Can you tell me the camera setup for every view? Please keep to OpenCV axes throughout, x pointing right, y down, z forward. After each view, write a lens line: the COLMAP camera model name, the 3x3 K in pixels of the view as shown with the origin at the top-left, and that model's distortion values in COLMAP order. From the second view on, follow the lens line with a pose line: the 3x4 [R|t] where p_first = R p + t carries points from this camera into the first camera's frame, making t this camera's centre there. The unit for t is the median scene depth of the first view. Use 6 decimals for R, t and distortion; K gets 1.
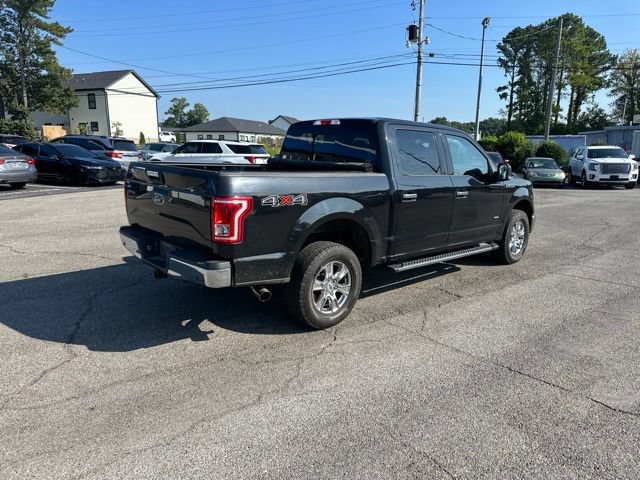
lens RADIAL K [[451.6, 0, 321.6], [0, 451.6, 234.4], [0, 0, 1]] dist [0.047603, -0.059003]
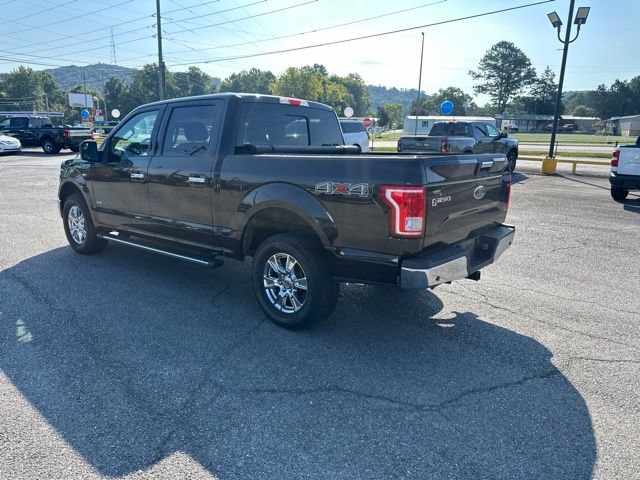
lens RADIAL K [[451.6, 0, 324.0], [0, 451.6, 236.2], [0, 0, 1]] dist [0.047603, -0.059003]
pose [[-0.152507, -0.231105, 0.960902, -0.853307], [0.168210, 0.952019, 0.255666, -0.198159], [-0.973882, 0.200624, -0.106315, 1.004739]]
